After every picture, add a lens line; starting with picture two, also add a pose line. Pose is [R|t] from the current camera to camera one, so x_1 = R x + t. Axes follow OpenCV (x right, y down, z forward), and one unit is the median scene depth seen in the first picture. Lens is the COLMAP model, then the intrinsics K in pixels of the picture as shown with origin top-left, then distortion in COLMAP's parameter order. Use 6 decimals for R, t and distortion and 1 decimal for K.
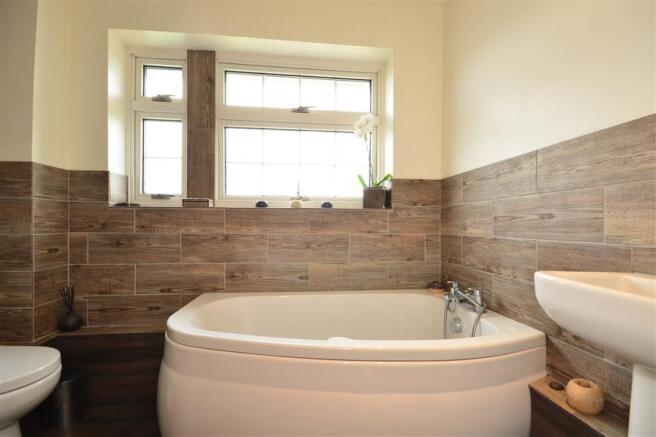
lens RADIAL K [[288.4, 0, 326.2], [0, 288.4, 221.6], [0, 0, 1]] dist [-0.009218, -0.000609]
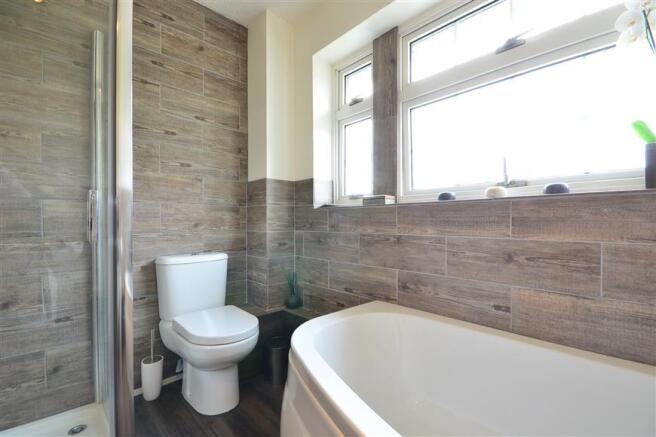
lens RADIAL K [[288.4, 0, 328.0], [0, 288.4, 222.3], [0, 0, 1]] dist [-0.009218, -0.000609]
pose [[0.600463, -0.006691, -0.799625, 0.198756], [0.009467, 0.999954, -0.001258, 0.004369], [0.799597, -0.006815, 0.600499, 0.325696]]
